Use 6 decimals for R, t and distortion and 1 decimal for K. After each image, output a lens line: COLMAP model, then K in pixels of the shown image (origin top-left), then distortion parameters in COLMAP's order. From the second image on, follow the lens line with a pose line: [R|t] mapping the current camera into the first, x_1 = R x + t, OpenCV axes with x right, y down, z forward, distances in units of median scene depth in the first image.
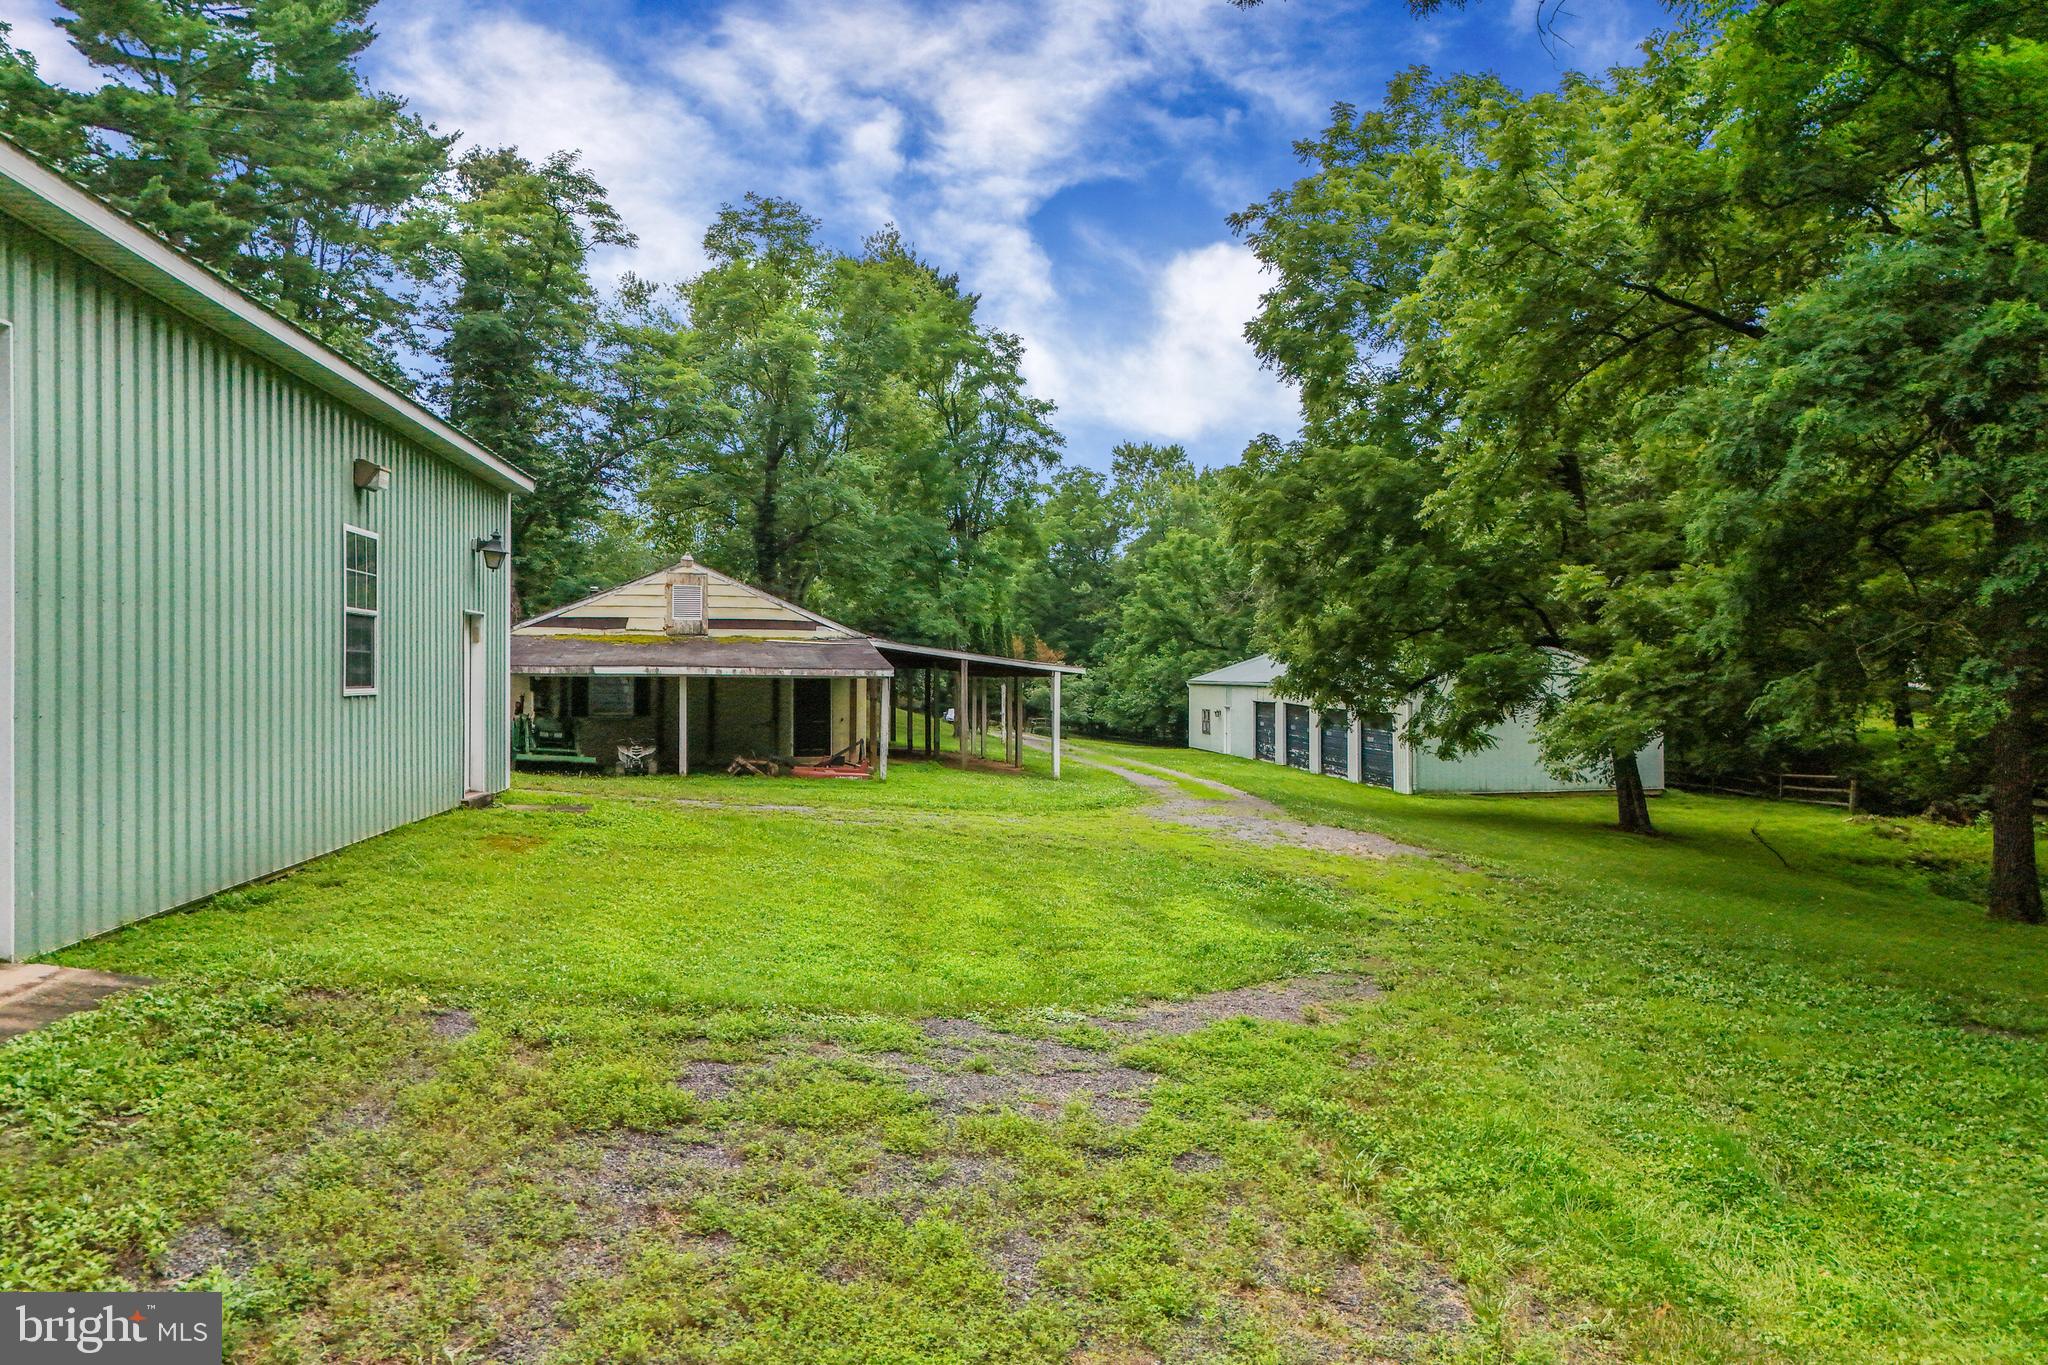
lens RADIAL K [[1500.4, 0, 1025.8], [0, 1500.4, 685.0], [0, 0, 1]] dist [0.074465, -0.072559]
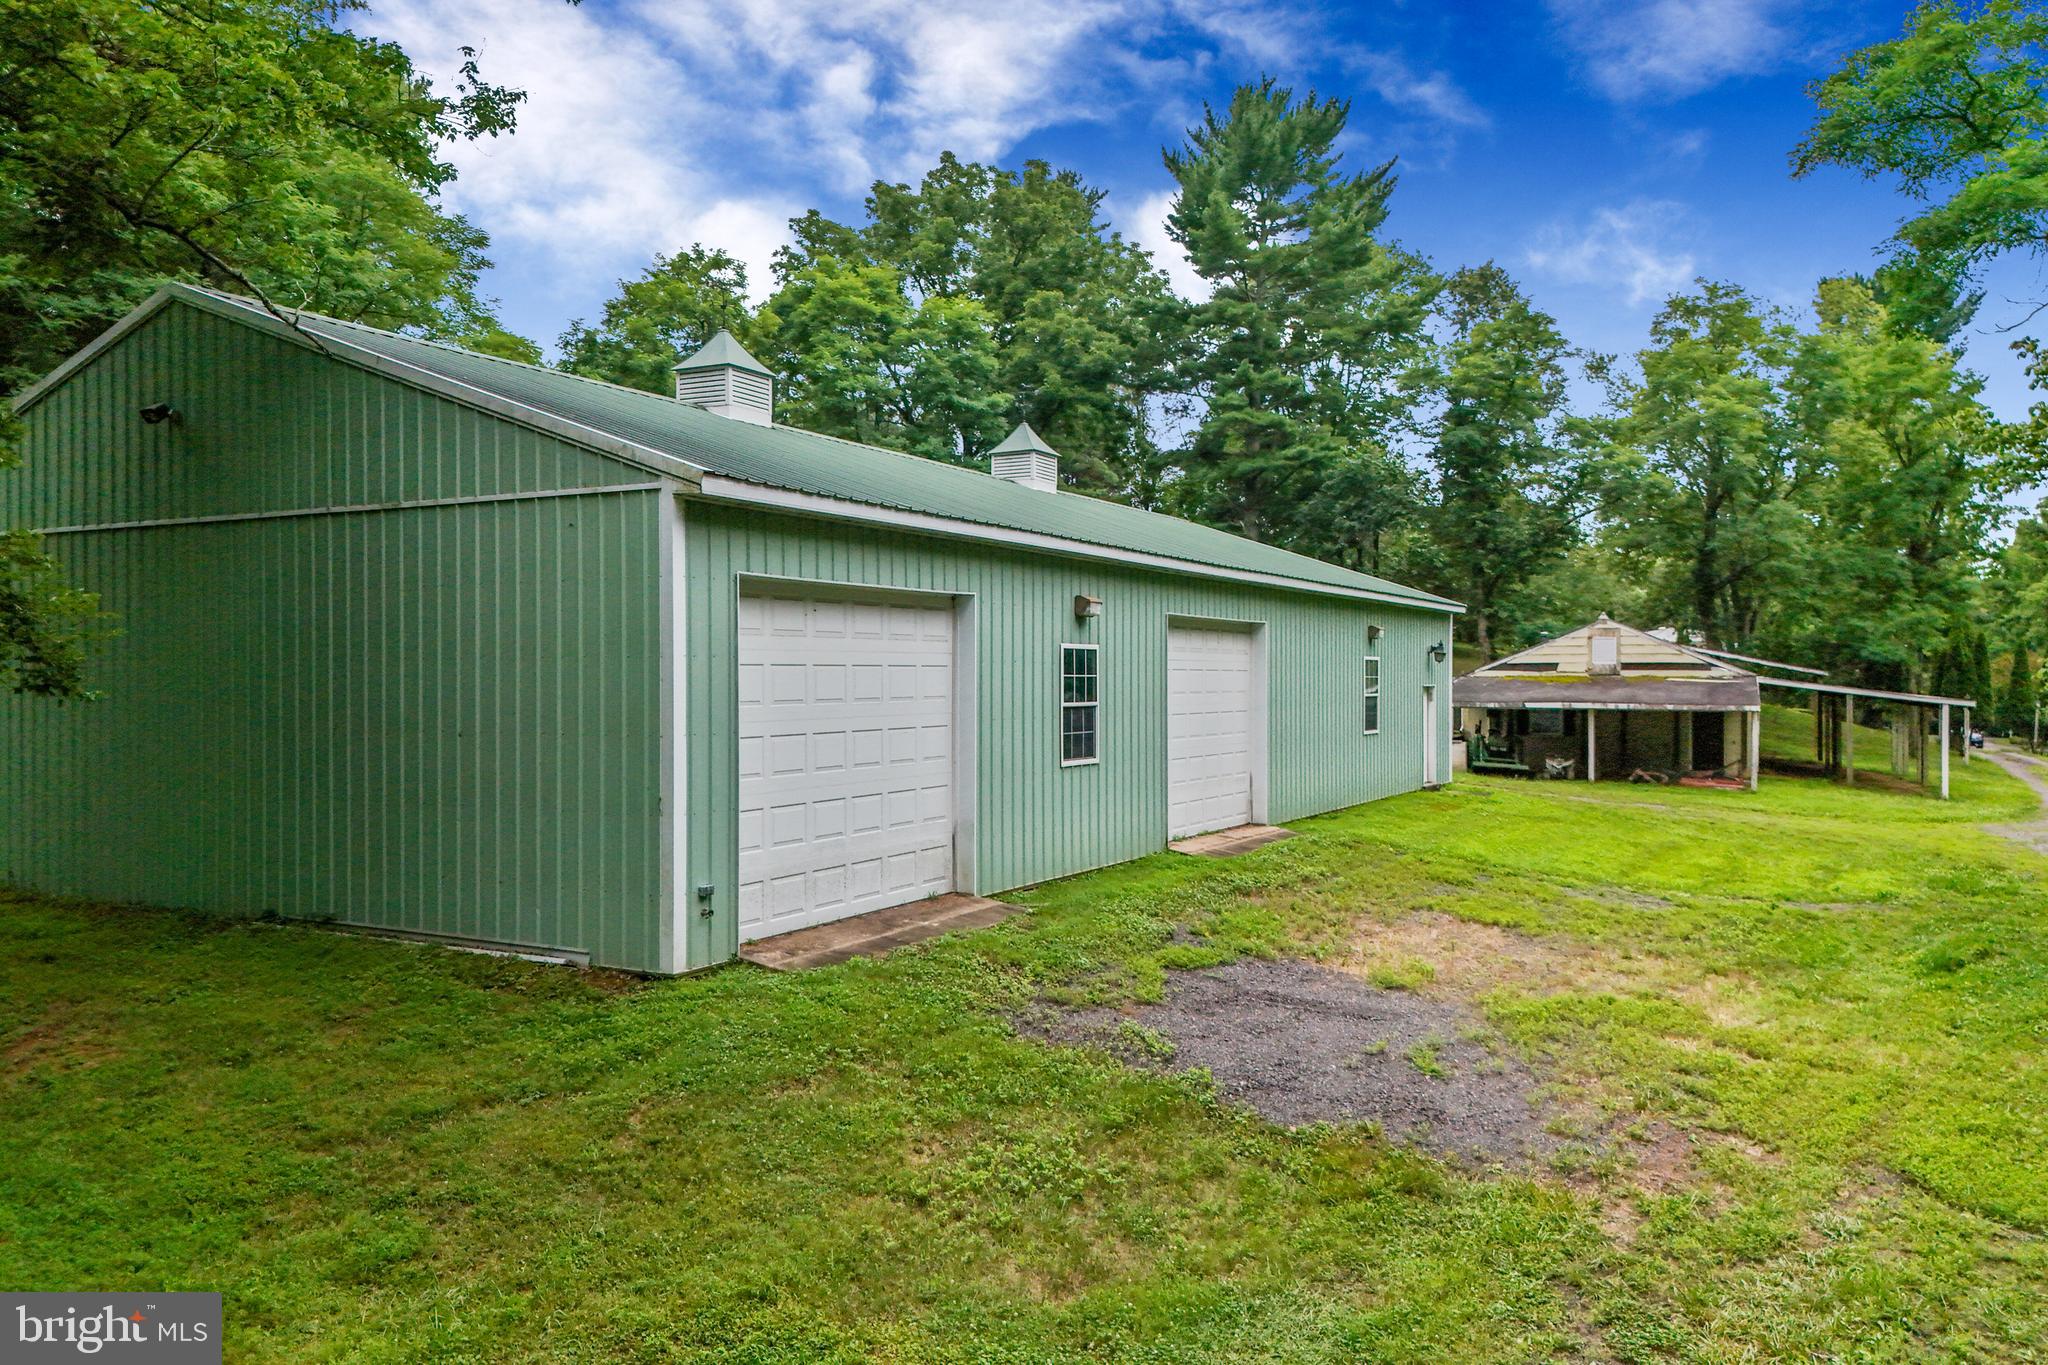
lens RADIAL K [[1500.4, 0, 1025.8], [0, 1500.4, 685.0], [0, 0, 1]] dist [0.074465, -0.072559]
pose [[0.801326, -0.002761, -0.598222, 0.161962], [0.000471, 0.999992, -0.003984, -0.019612], [0.598228, 0.002911, 0.801320, -0.364754]]
